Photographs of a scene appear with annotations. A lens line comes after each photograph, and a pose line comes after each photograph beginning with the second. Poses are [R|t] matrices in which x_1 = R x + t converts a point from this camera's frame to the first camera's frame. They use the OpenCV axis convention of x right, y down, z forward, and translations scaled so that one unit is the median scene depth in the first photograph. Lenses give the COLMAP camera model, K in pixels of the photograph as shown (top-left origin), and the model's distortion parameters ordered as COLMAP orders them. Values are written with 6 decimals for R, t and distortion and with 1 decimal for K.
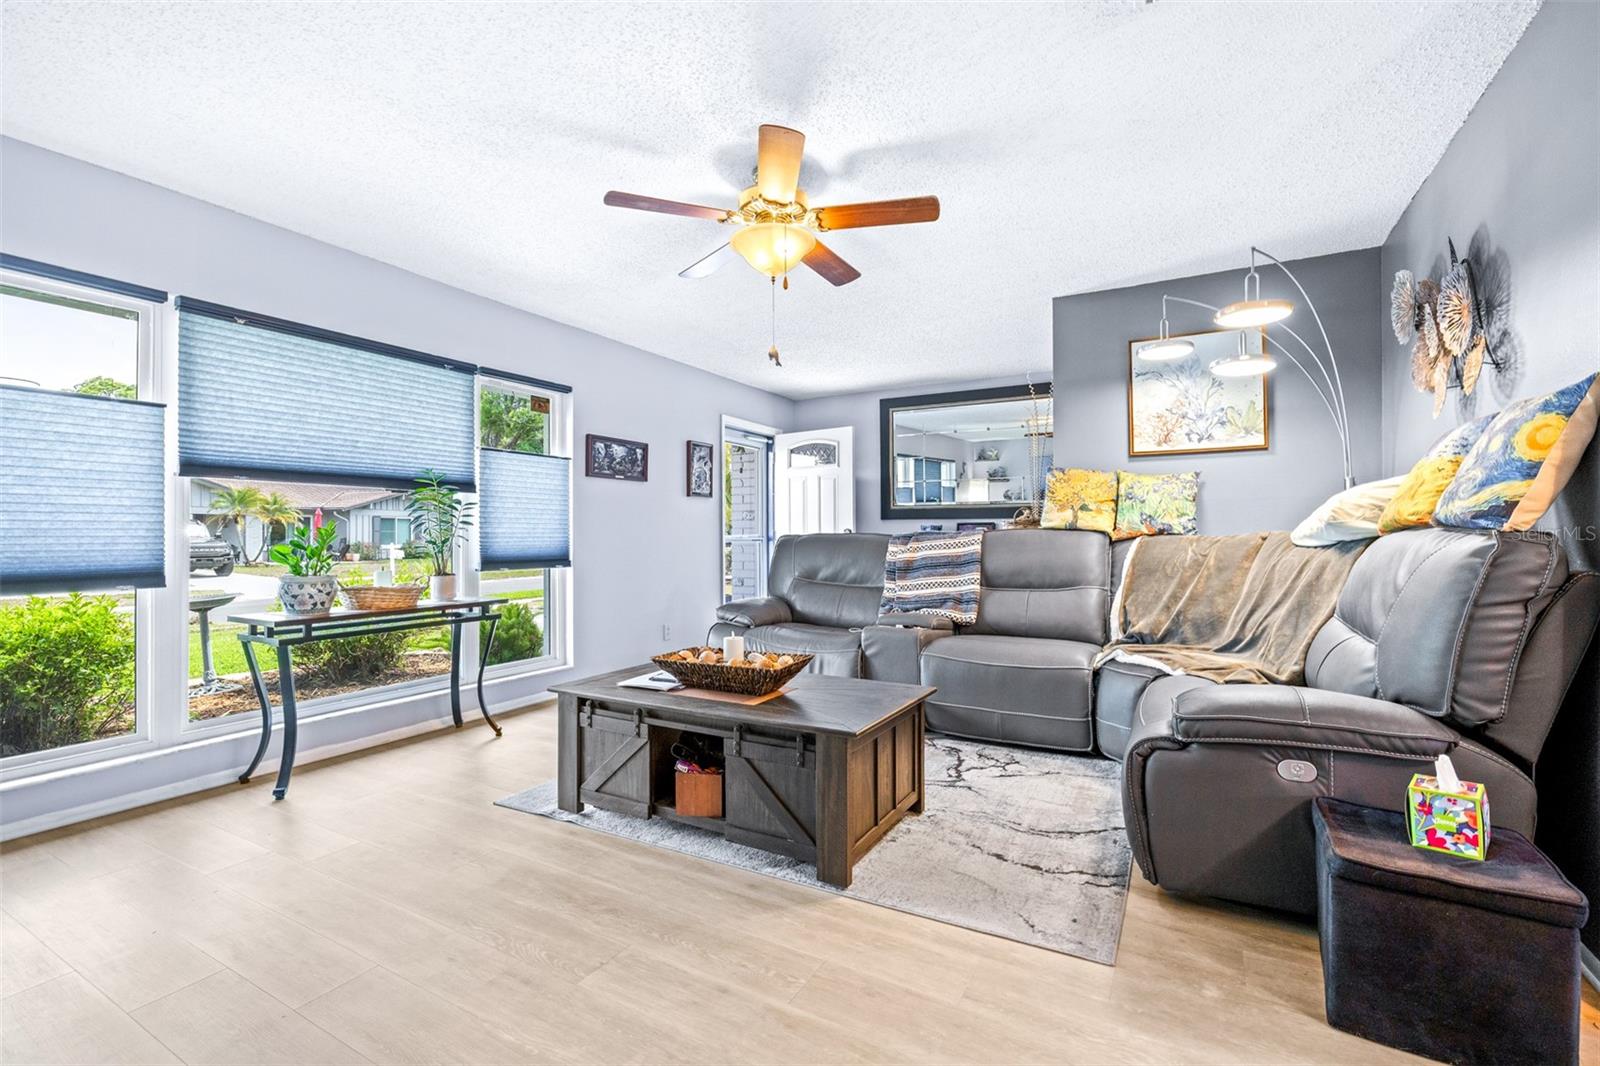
lens RADIAL K [[686.7, 0, 782.9], [0, 686.7, 526.1], [0, 0, 1]] dist [0.005932, -0.000437]
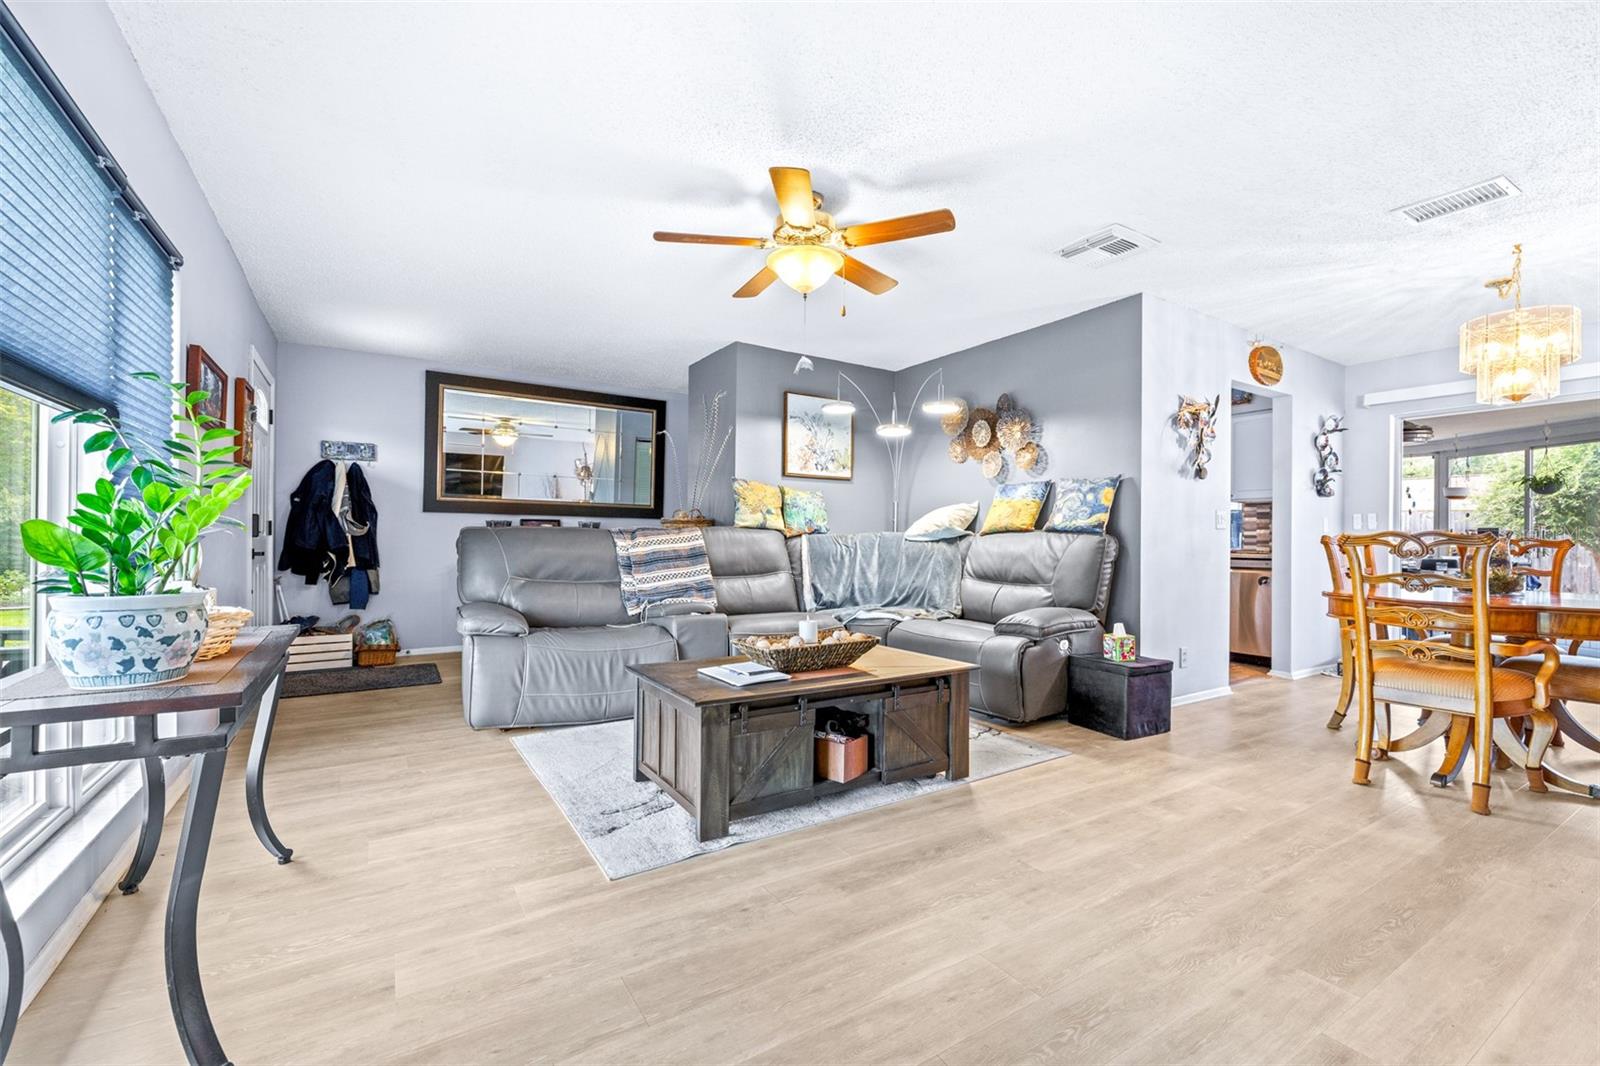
lens RADIAL K [[686.7, 0, 793.8], [0, 686.7, 537.5], [0, 0, 1]] dist [0.005932, -0.000437]
pose [[0.473477, 0.010903, 0.880739, -0.989635], [-0.024543, 0.999698, 0.000818, 0.028342], [-0.880464, -0.022003, 0.473602, 0.484066]]
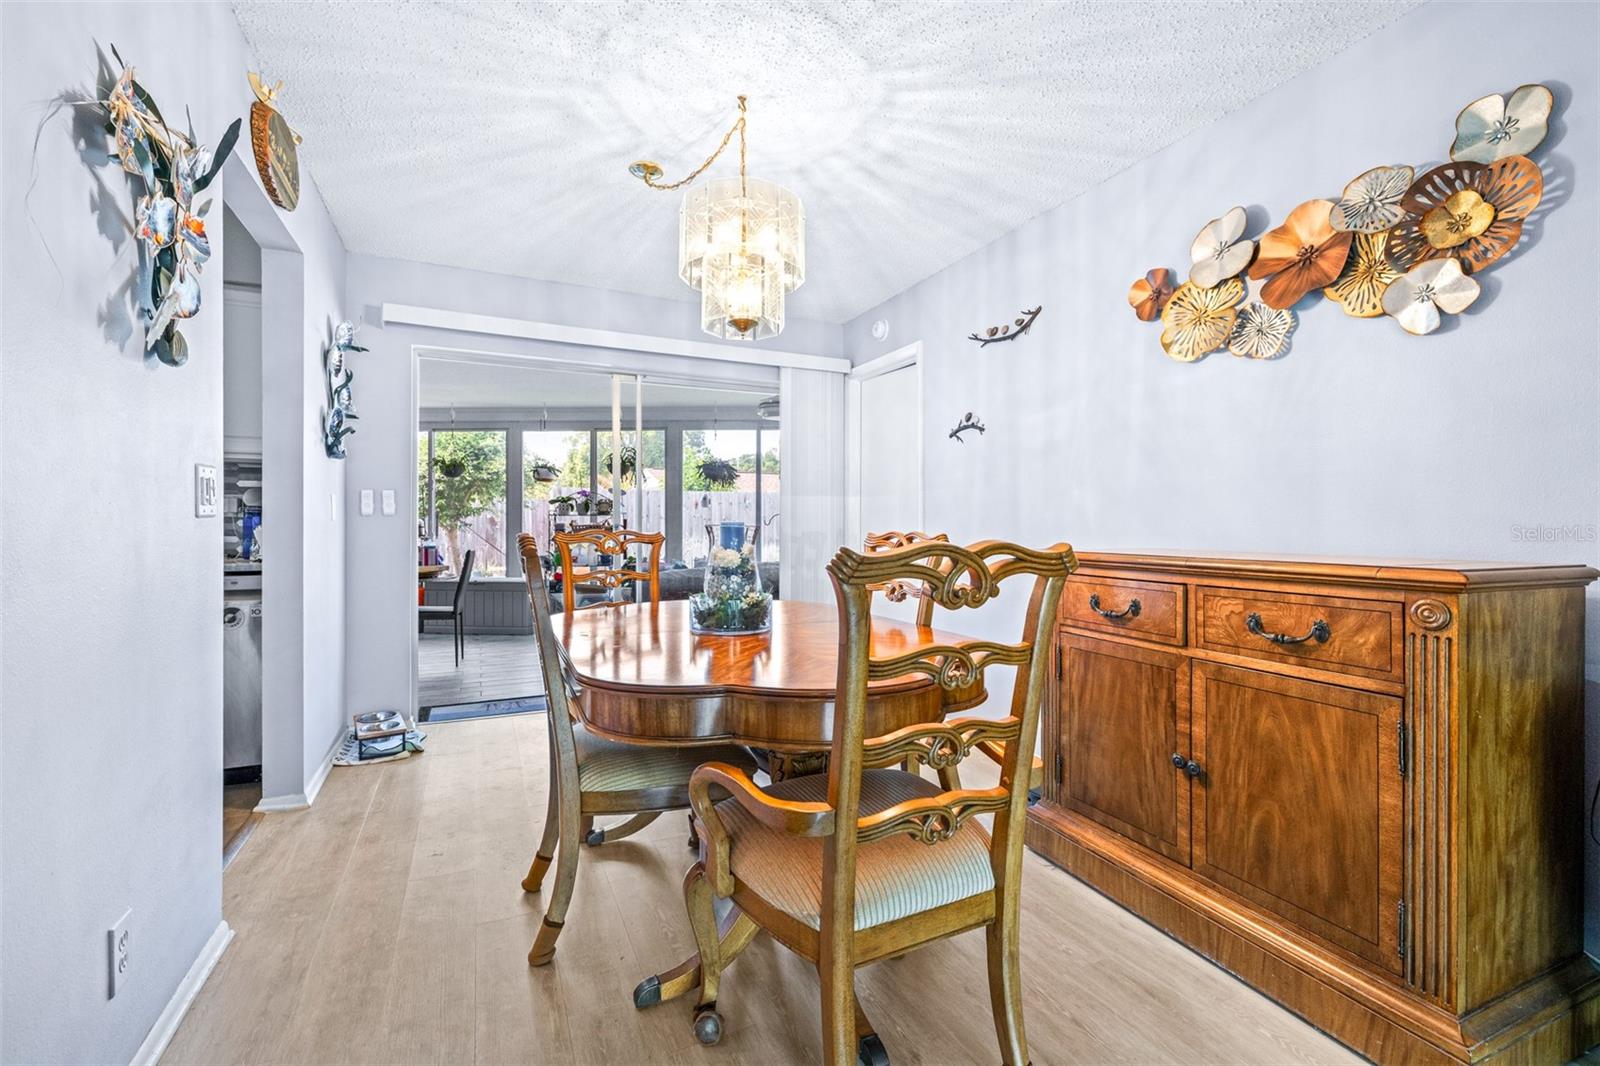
lens RADIAL K [[686.7, 0, 808.1], [0, 686.7, 517.4], [0, 0, 1]] dist [0.005932, -0.000437]
pose [[-0.815366, 0.006553, 0.578909, 0.132385], [-0.008881, 0.999677, -0.023825, -0.005247], [-0.578878, -0.024567, -0.815044, 0.549363]]
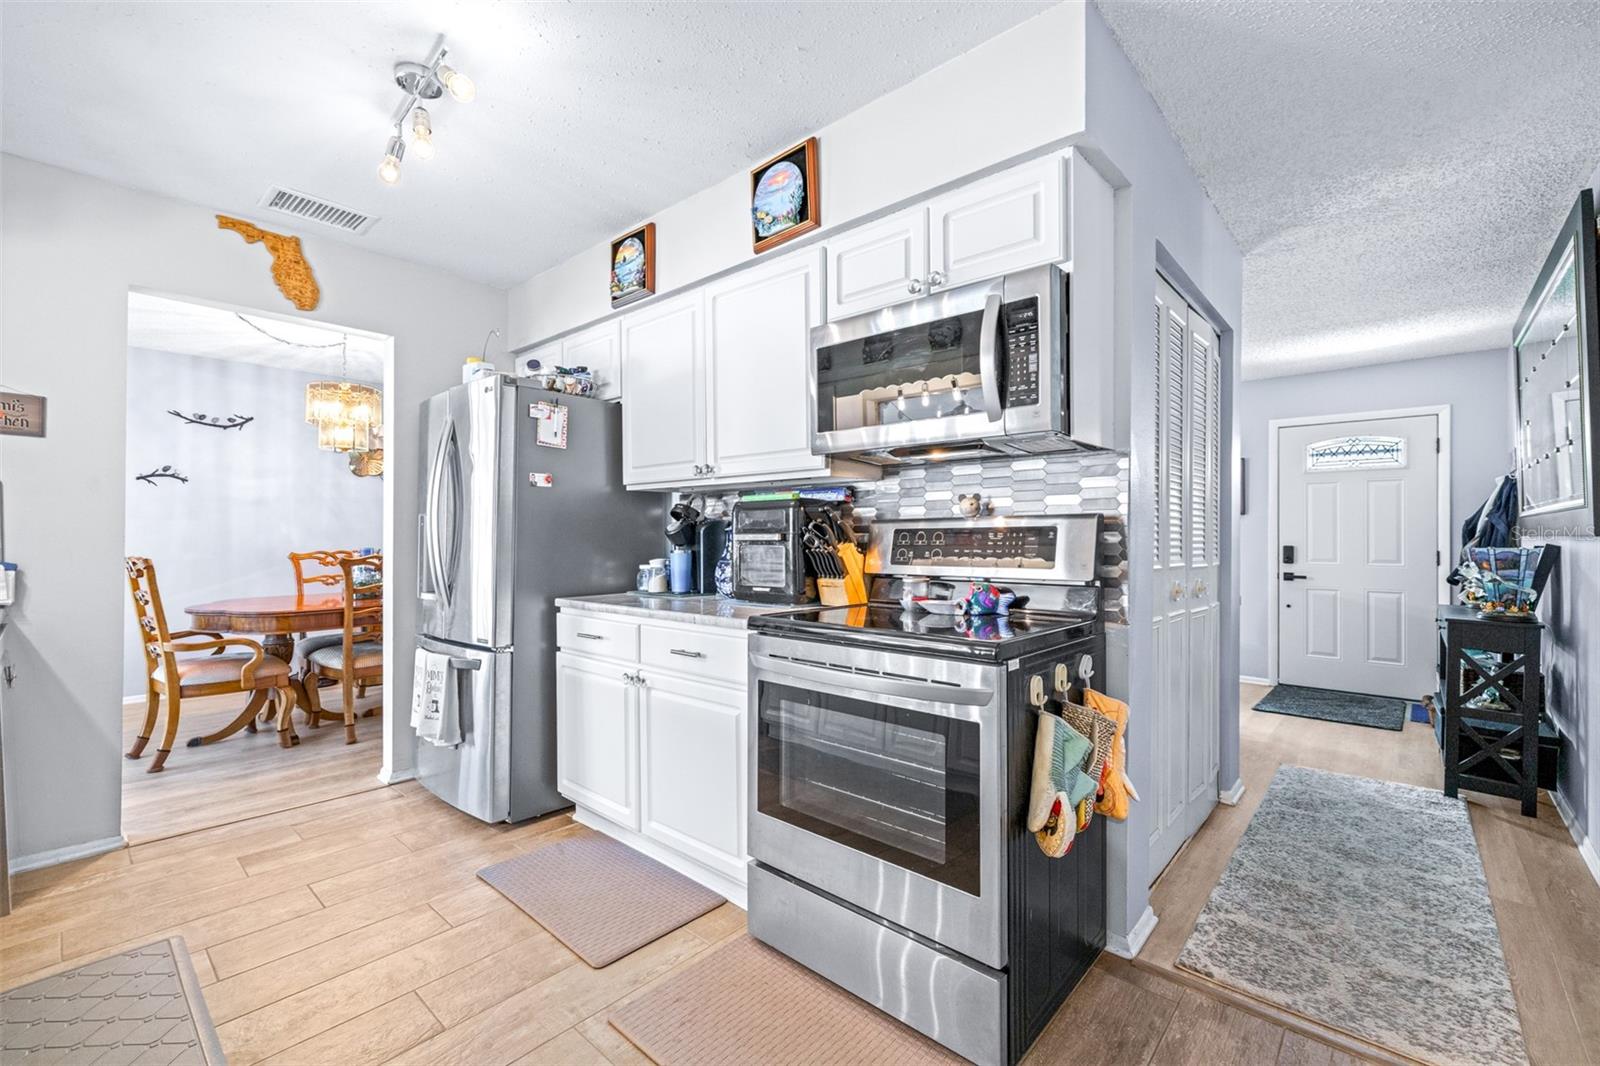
lens RADIAL K [[686.7, 0, 791.4], [0, 686.7, 533.2], [0, 0, 1]] dist [0.005932, -0.000437]
pose [[-0.225073, 0.001417, -0.974341, 1.997581], [0.008419, 0.999964, -0.000491, -0.042613], [0.974306, -0.008314, -0.225077, 1.312929]]
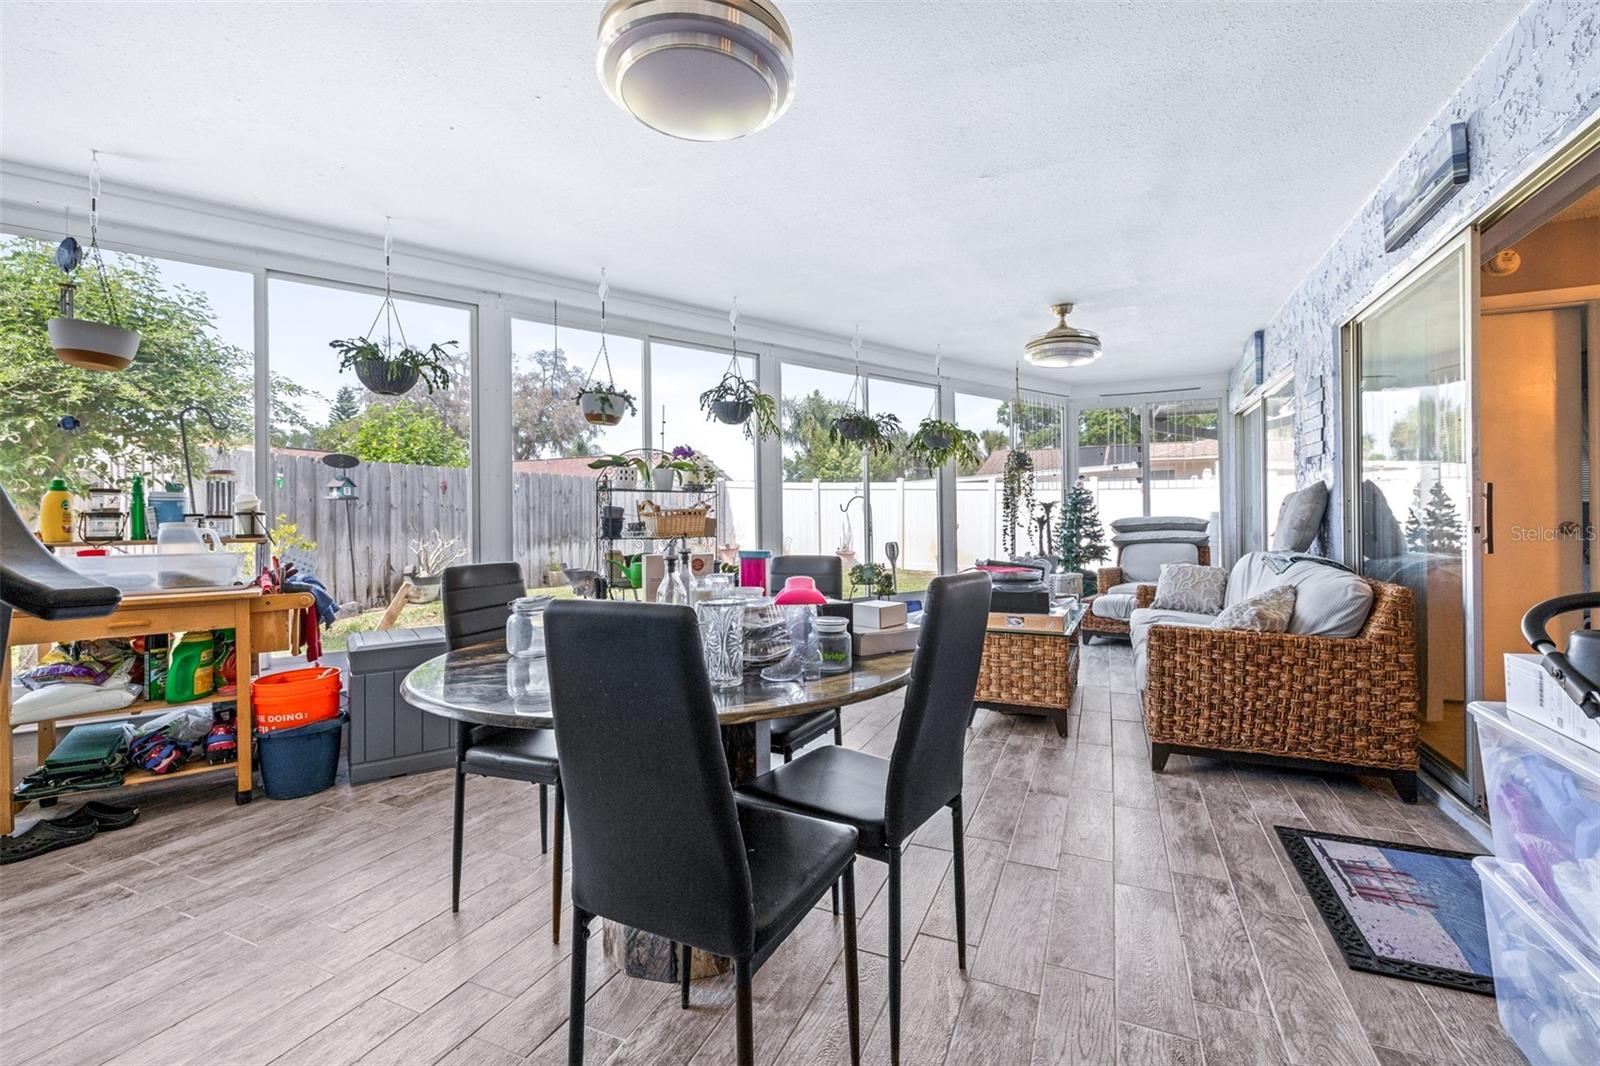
lens RADIAL K [[686.7, 0, 788.5], [0, 686.7, 519.6], [0, 0, 1]] dist [0.005932, -0.000437]
pose [[-0.996660, 0.012849, -0.080651, 2.300707], [0.013760, 0.999848, -0.010752, 0.007515], [0.080501, -0.011826, -0.996684, 0.314438]]
